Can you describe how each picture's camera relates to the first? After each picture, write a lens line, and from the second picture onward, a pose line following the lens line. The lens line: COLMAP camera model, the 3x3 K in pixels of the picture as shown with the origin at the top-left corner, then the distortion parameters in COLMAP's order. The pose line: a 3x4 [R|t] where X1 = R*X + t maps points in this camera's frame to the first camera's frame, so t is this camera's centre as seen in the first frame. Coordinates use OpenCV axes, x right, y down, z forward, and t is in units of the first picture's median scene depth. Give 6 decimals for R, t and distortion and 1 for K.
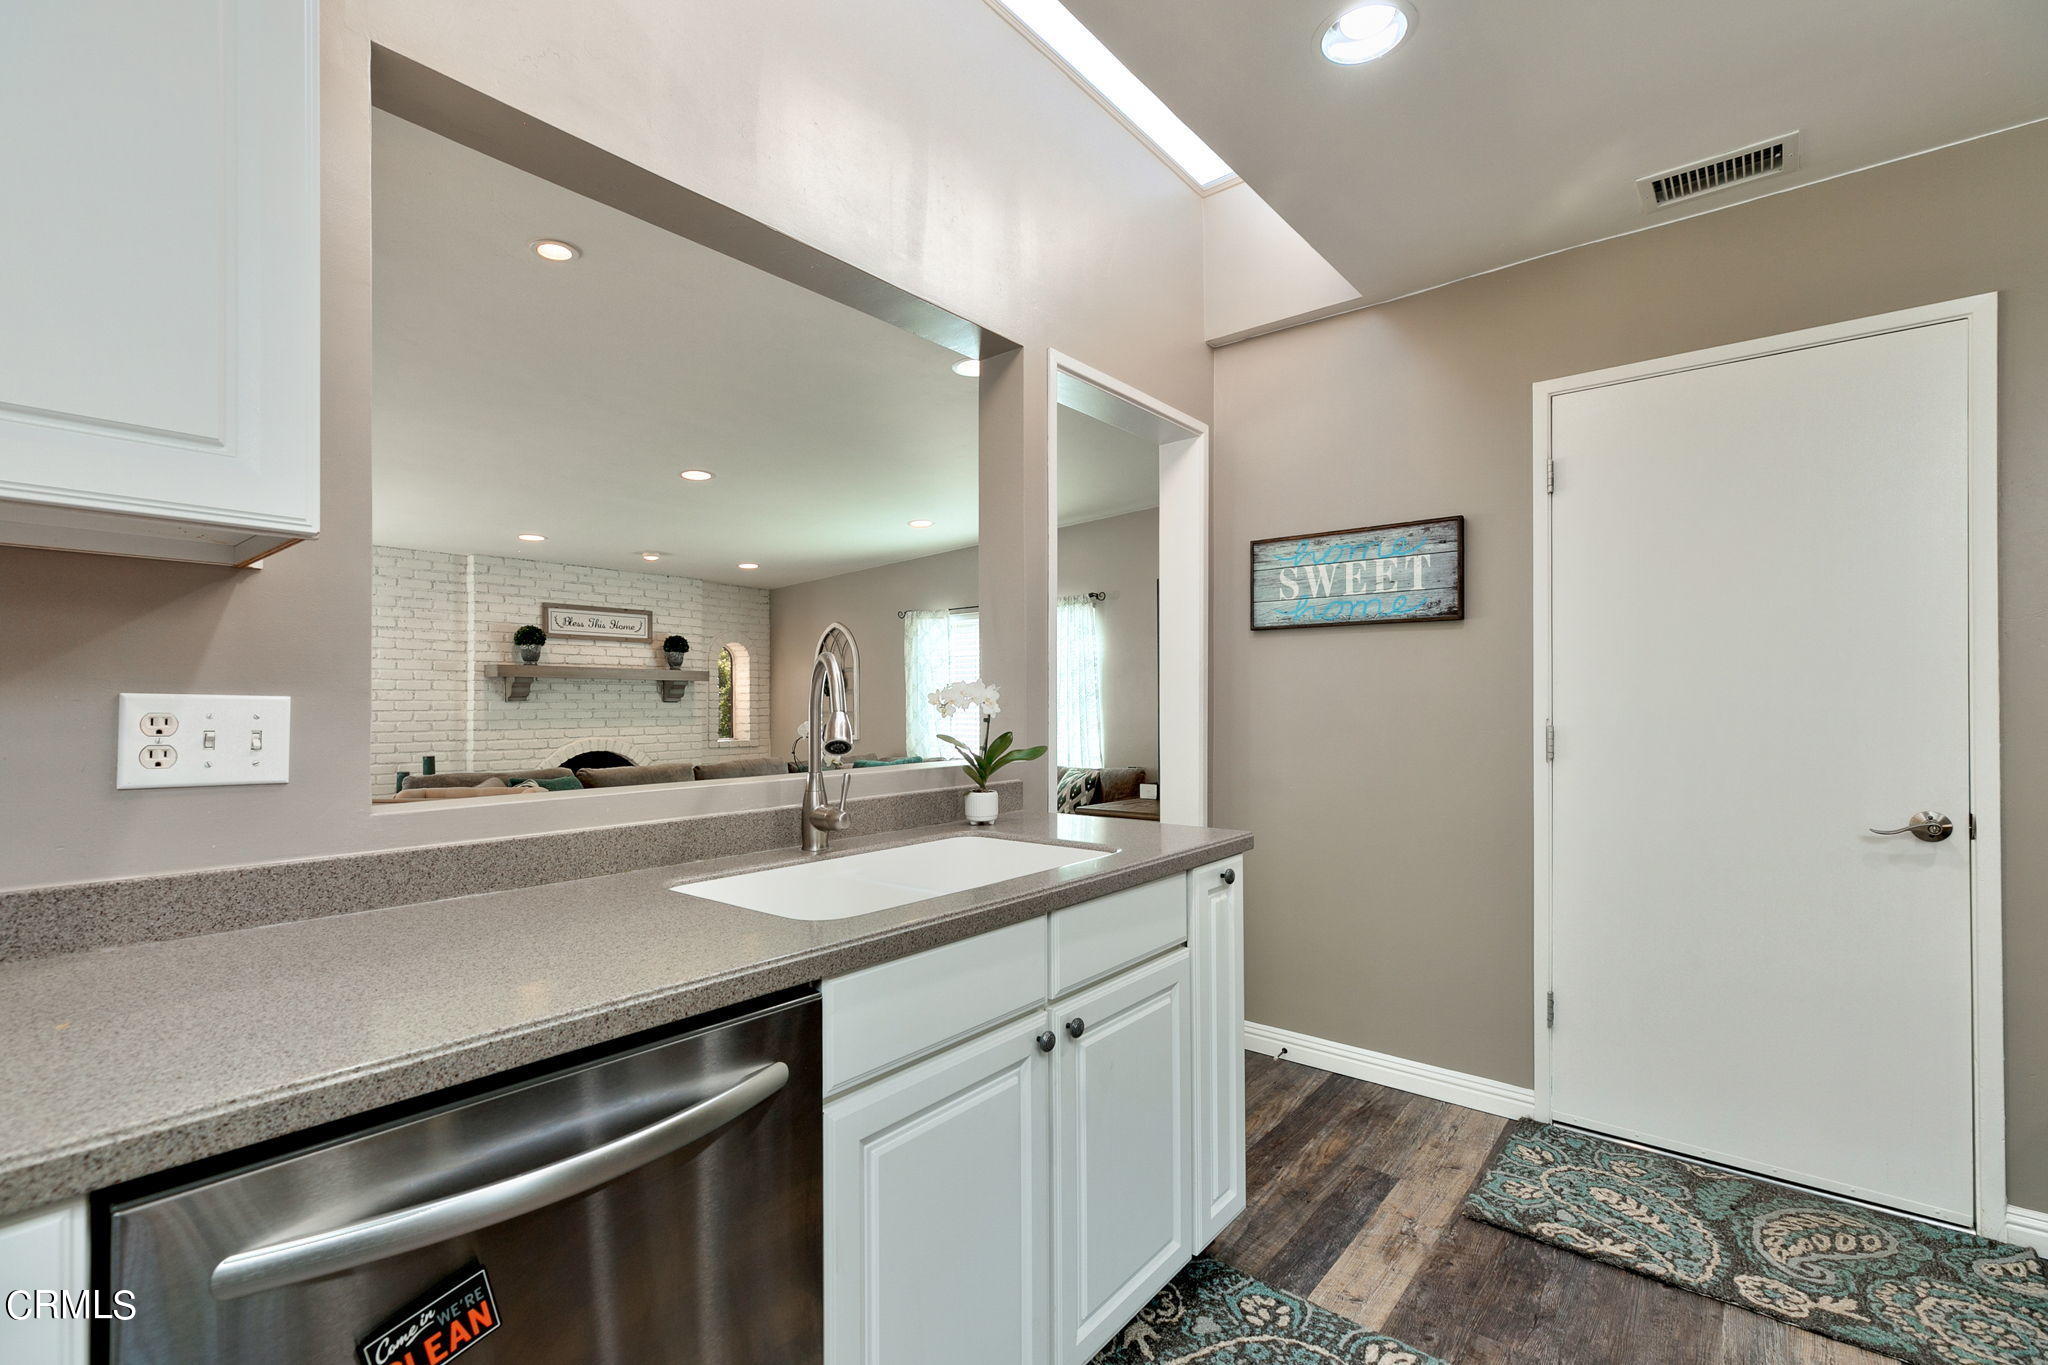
lens RADIAL K [[925.9, 0, 1029.5], [0, 925.9, 686.7], [0, 0, 1]] dist [0.003634, 0.000563]
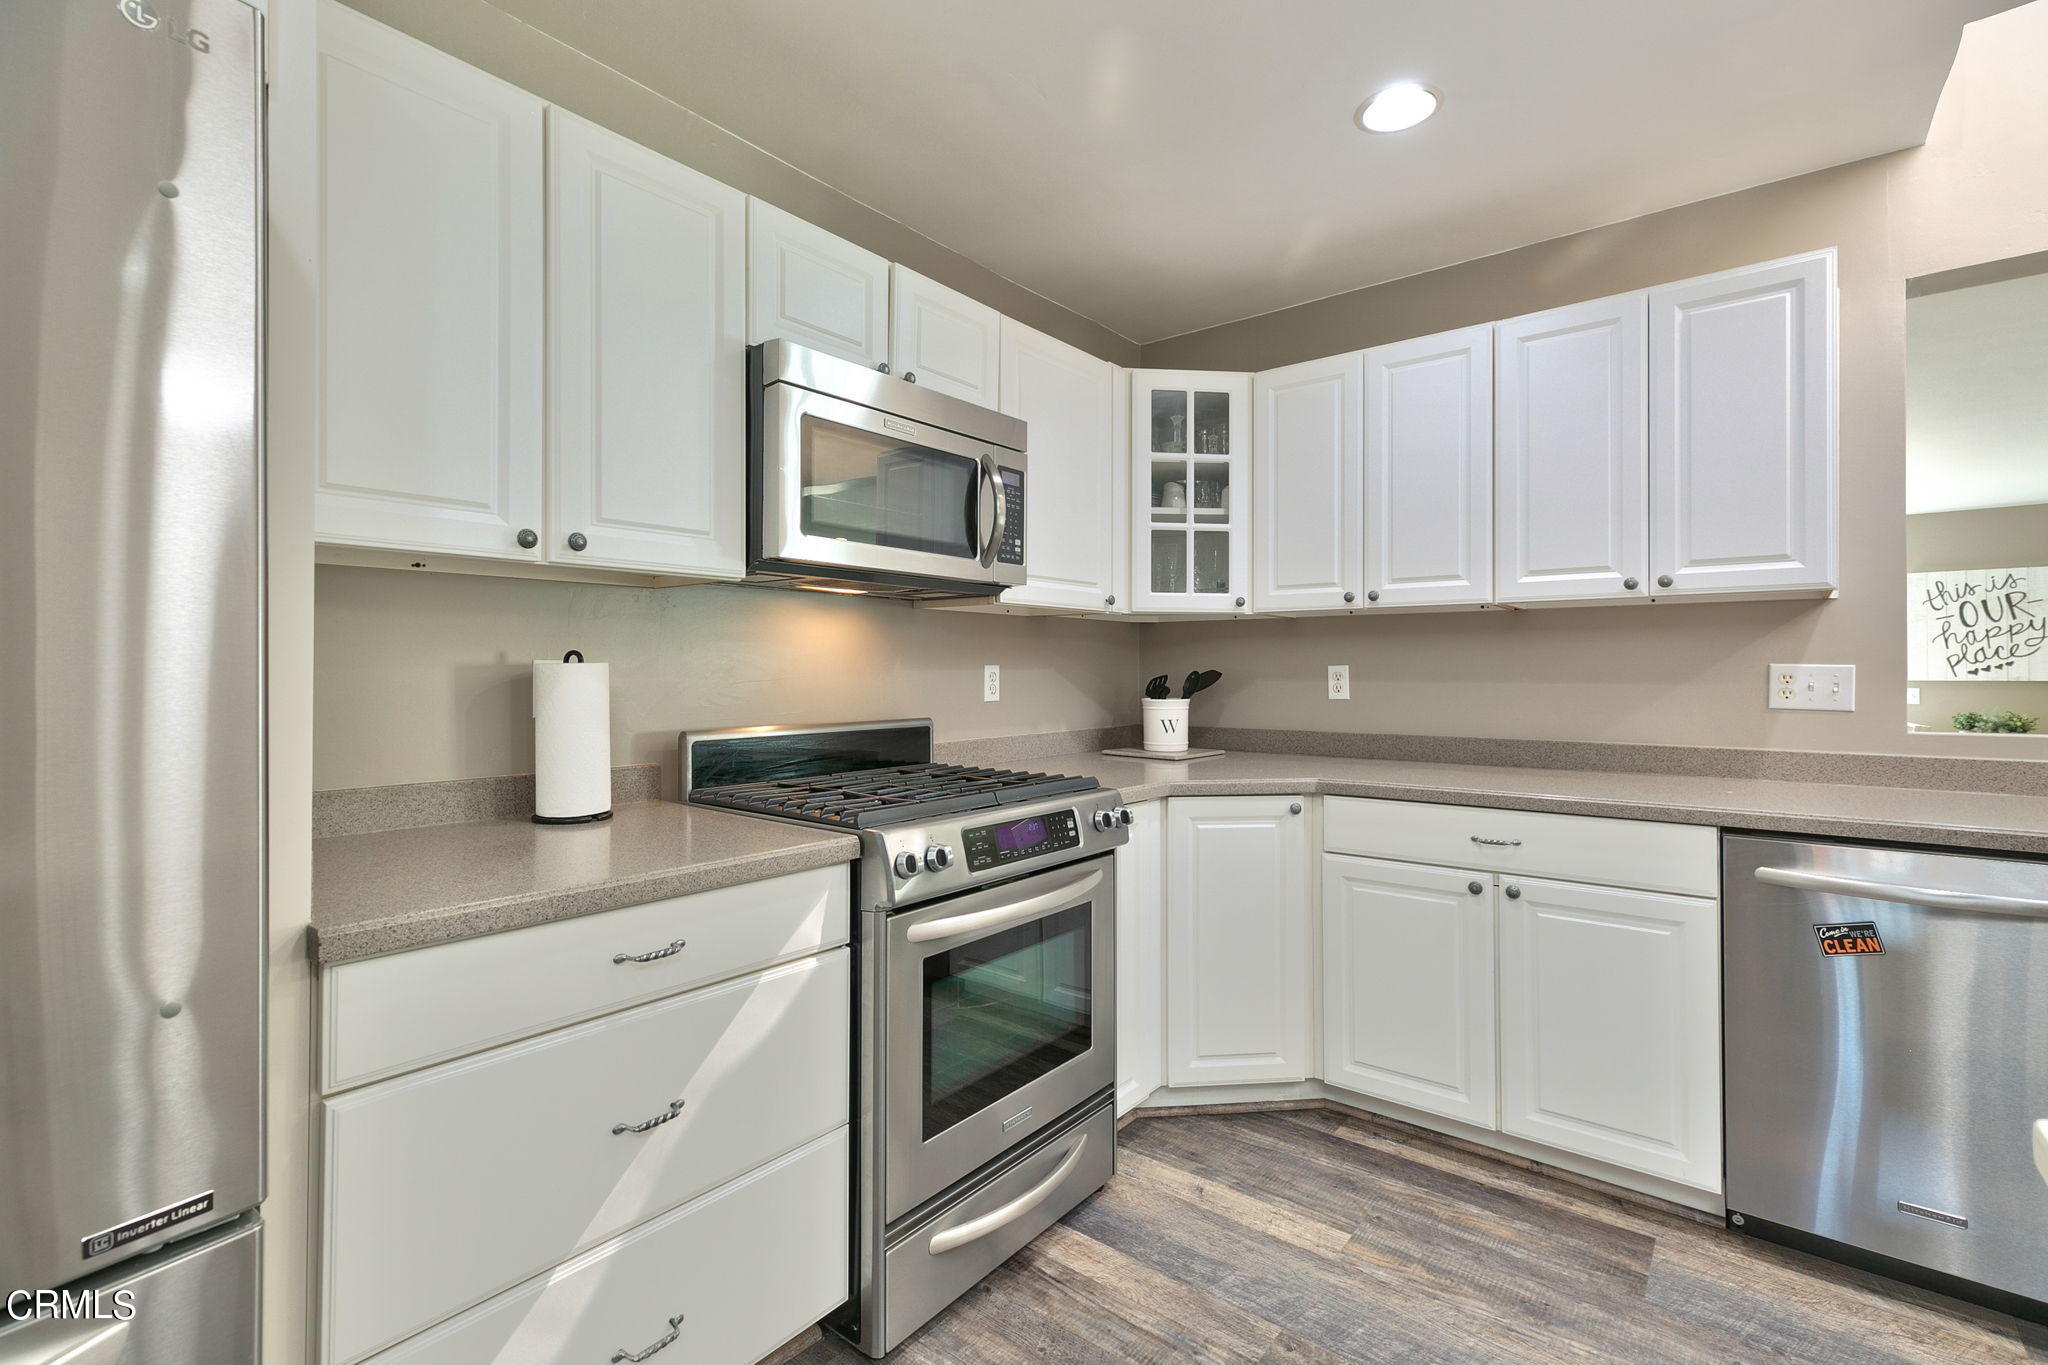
lens RADIAL K [[922.2, 0, 1018.2], [0, 922.2, 666.1], [0, 0, 1]] dist [0.003632, 0.000210]
pose [[-0.002442, -0.002376, -0.999994, 0.182544], [0.021320, 0.999770, -0.002428, -0.003076], [0.999770, -0.021326, -0.002391, -0.115172]]
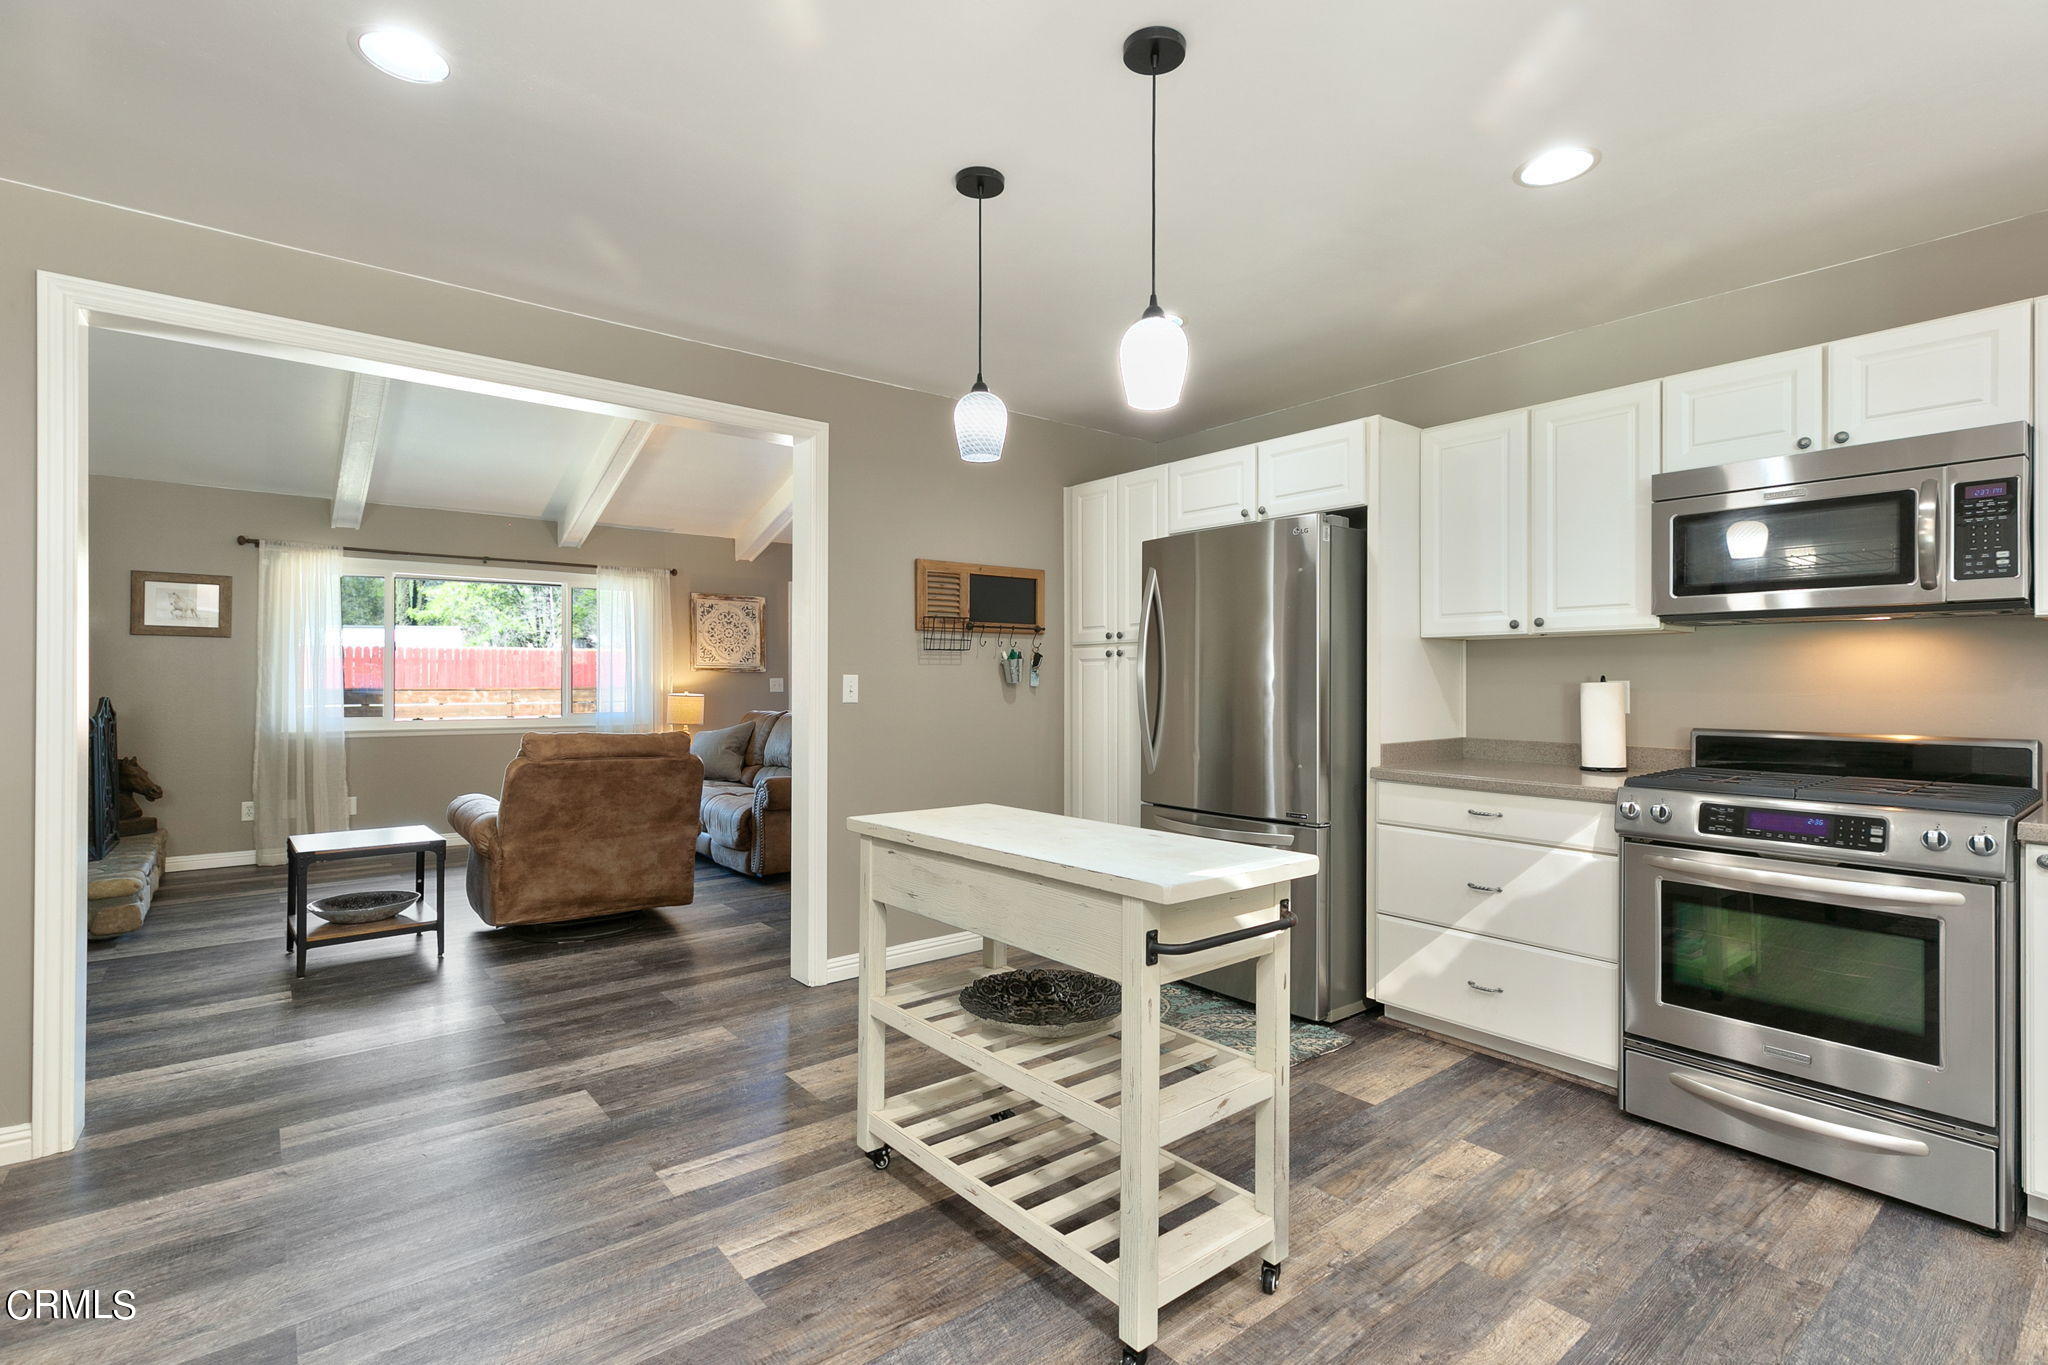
lens RADIAL K [[963.9, 0, 1024.0], [0, 963.9, 682.5], [0, 0, 1]] dist [-0.000490, 0.000091]
pose [[-0.980162, -0.001552, 0.198190, 0.114274], [-0.005453, 0.999802, -0.019142, 0.003146], [-0.198121, -0.019843, -0.979977, 0.265223]]
